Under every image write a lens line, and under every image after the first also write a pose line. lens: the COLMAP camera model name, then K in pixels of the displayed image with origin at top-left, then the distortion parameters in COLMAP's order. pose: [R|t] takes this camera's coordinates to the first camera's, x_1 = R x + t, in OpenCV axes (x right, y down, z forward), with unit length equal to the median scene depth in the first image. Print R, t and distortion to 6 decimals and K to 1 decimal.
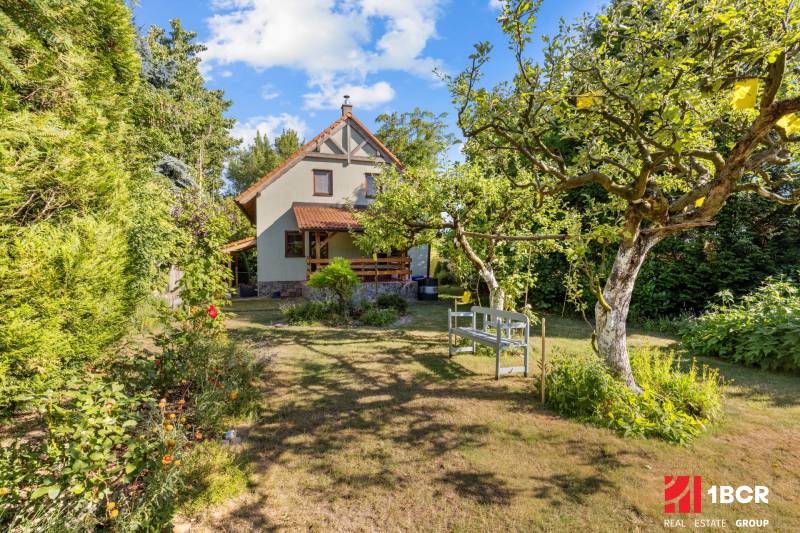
lens RADIAL K [[356.9, 0, 400.0], [0, 356.9, 266.5], [0, 0, 1]] dist [0.000660, -0.000018]
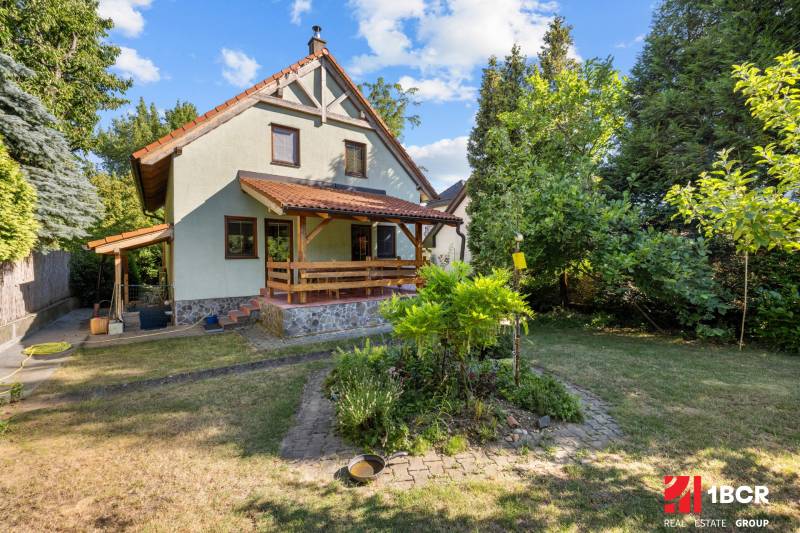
lens RADIAL K [[330.7, 0, 400.0], [0, 330.7, 266.5], [0, 0, 1]] dist [-0.020347, 0.000236]
pose [[0.950367, -0.008870, 0.311004, -0.204324], [0.008775, 0.999960, 0.001705, -0.010926], [-0.311007, 0.001109, 0.950407, 0.354569]]
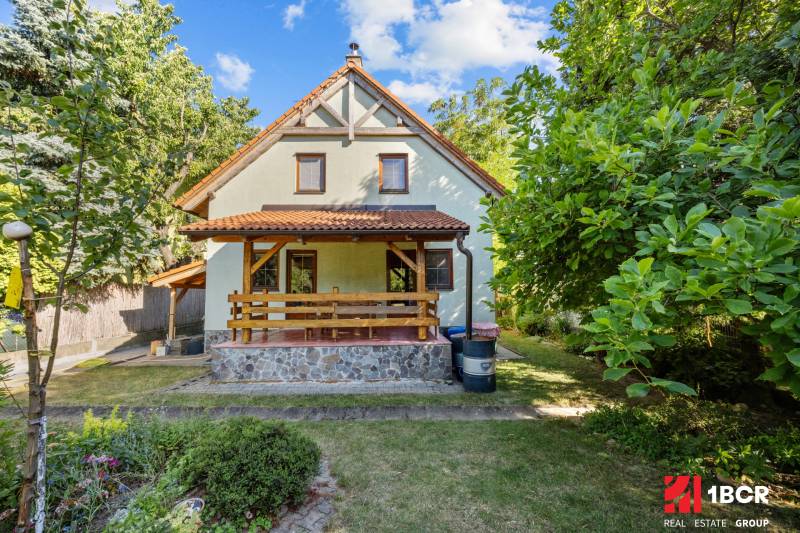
lens RADIAL K [[332.6, 0, 400.0], [0, 332.6, 266.5], [0, 0, 1]] dist [0.000213, -0.000096]
pose [[0.957607, -0.027236, -0.286789, 0.099581], [-0.001261, 0.995115, -0.098715, -0.012012], [0.288076, 0.094891, 0.952894, 0.495810]]
